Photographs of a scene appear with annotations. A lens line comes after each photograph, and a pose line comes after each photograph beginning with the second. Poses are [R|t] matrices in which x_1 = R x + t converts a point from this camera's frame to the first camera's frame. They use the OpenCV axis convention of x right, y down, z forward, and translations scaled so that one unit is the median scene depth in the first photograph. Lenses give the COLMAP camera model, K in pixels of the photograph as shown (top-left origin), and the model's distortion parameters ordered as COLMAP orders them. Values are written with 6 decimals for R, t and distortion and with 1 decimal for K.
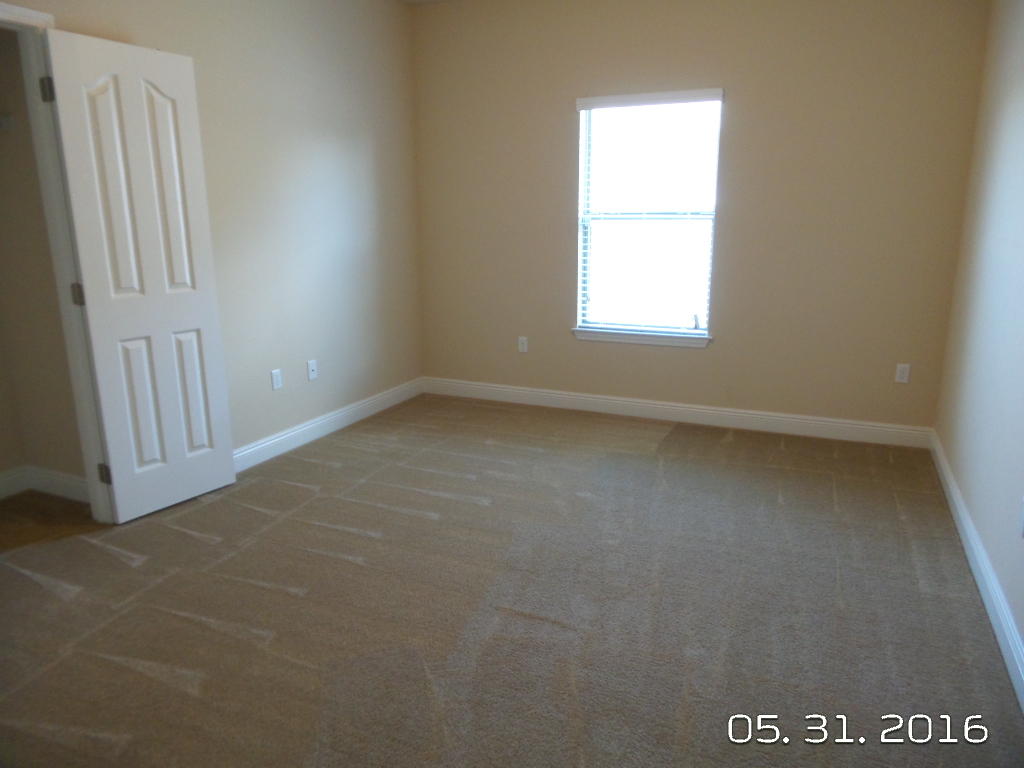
lens RADIAL K [[704.7, 0, 514.7], [0, 704.7, 389.0], [0, 0, 1]] dist [-0.000732, 0.002955]
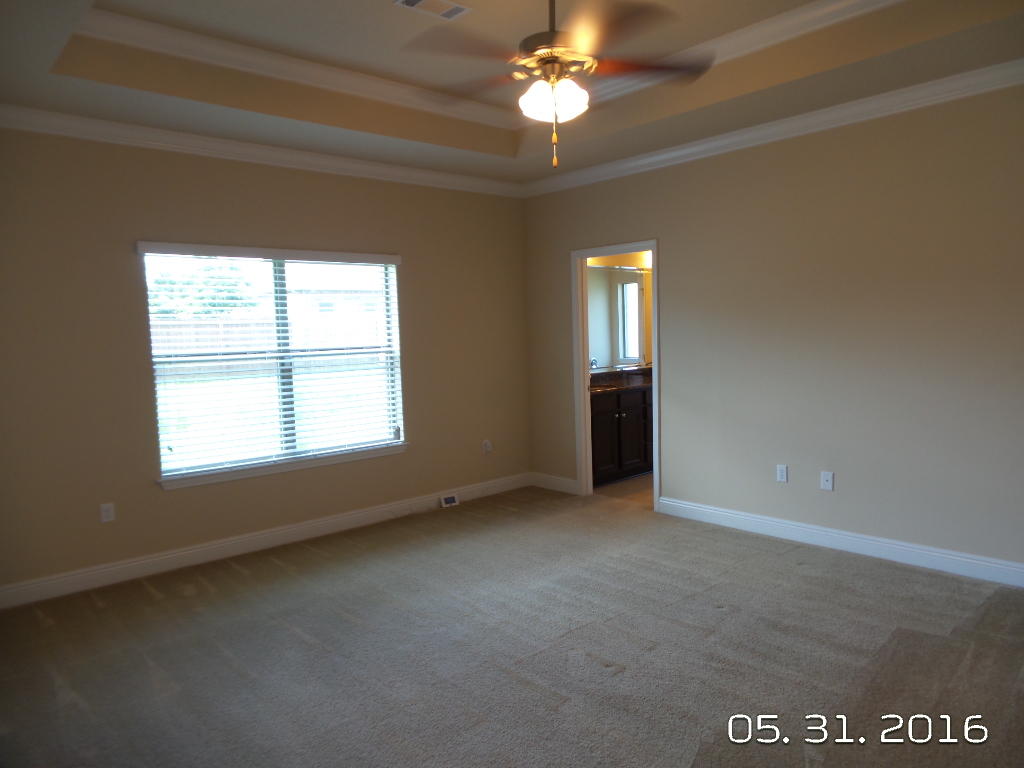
lens RADIAL K [[704.7, 0, 514.7], [0, 704.7, 389.0], [0, 0, 1]] dist [-0.000732, 0.002955]
pose [[0.399099, -0.080187, 0.913395, -0.573359], [0.260461, 0.965046, -0.029084, -0.056207], [-0.879136, 0.249512, 0.406034, 0.202762]]
